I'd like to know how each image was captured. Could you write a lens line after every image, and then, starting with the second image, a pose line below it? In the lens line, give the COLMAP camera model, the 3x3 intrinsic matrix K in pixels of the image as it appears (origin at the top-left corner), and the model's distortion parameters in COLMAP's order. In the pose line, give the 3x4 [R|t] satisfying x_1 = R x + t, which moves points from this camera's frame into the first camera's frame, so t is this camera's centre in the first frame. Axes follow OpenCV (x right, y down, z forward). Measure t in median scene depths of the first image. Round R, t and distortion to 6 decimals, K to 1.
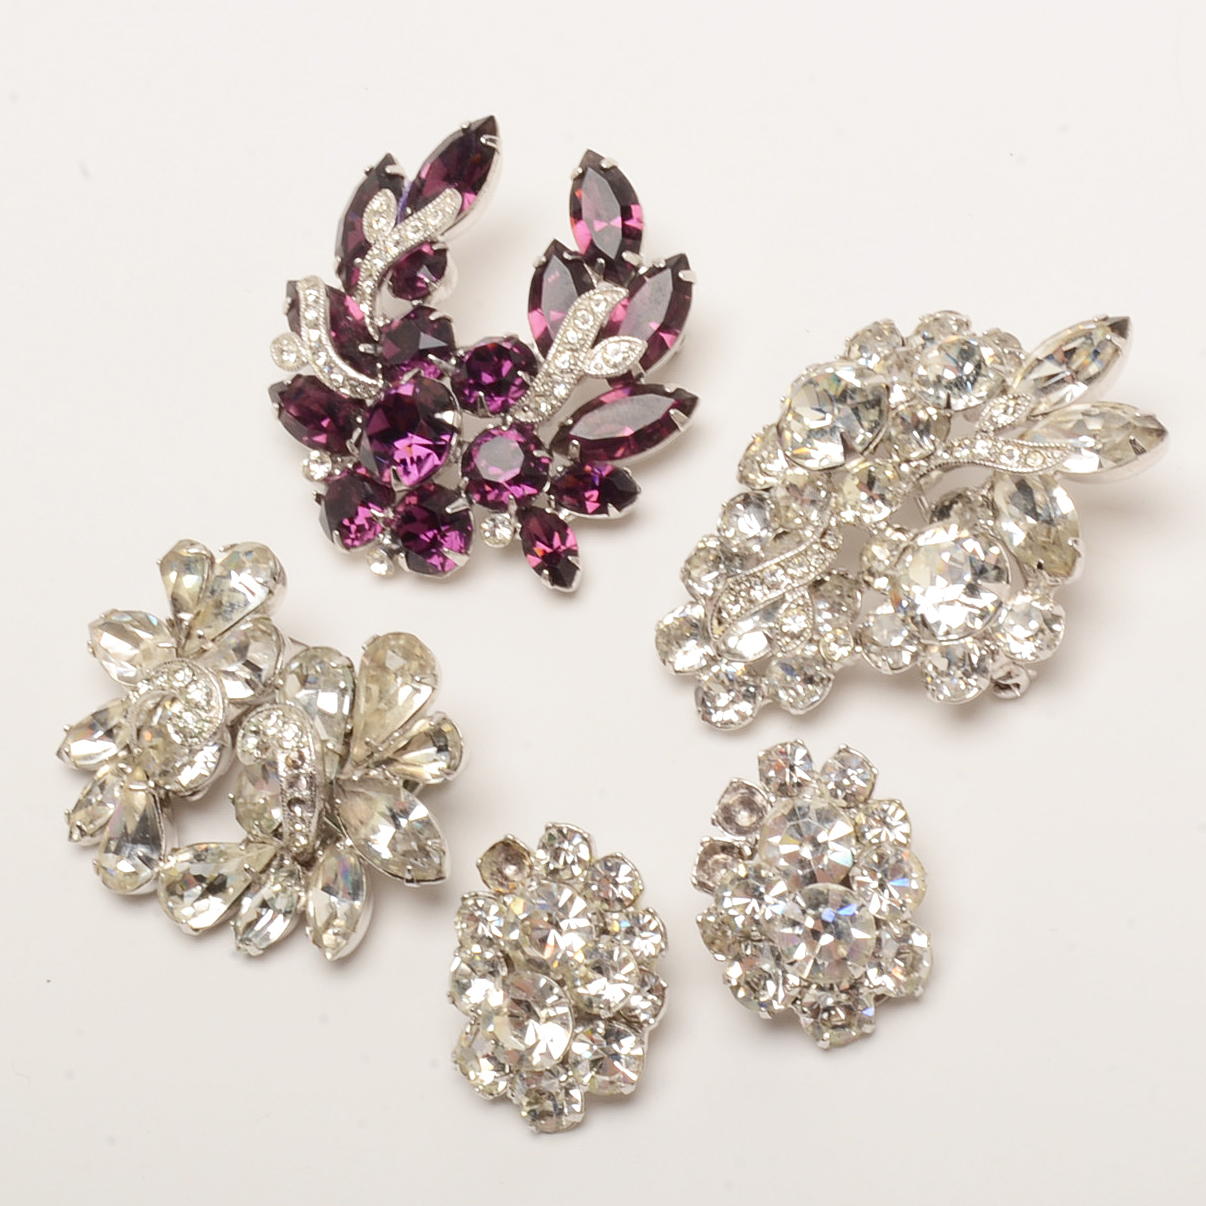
lens RADIAL K [[5848.6, 0, 603.0], [0, 5848.6, 603.0], [0, 0, 1]] dist [-0.159847, -5.328771]
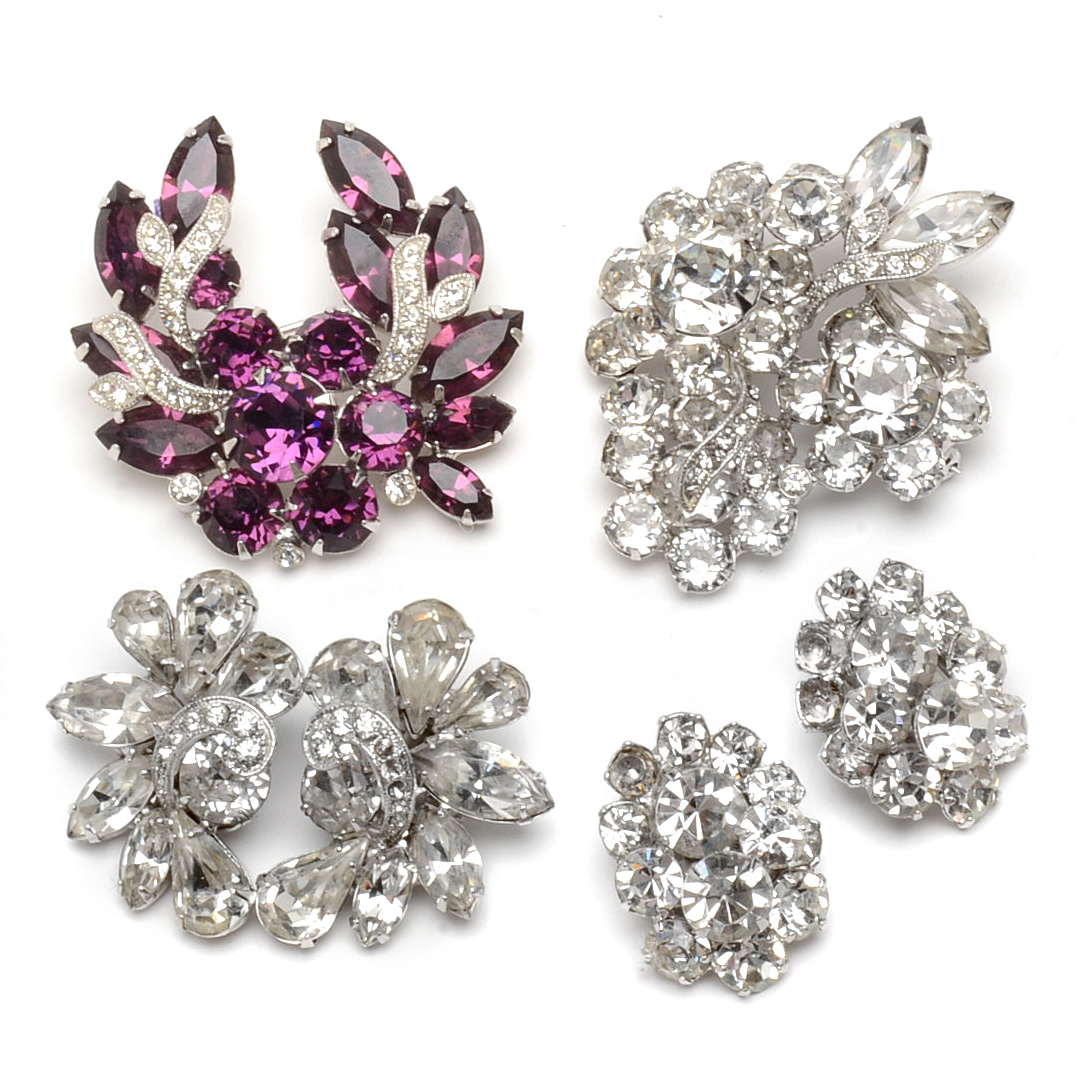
lens RADIAL K [[5295.8, 0, 546.0], [0, 5295.8, 546.0], [0, 0, 1]] dist [-0.159847, -5.328771]
pose [[0.842284, -0.300639, 0.447409, -0.416975], [0.299378, 0.951141, 0.075520, -0.065563], [-0.448254, 0.070335, 0.891135, 0.151613]]
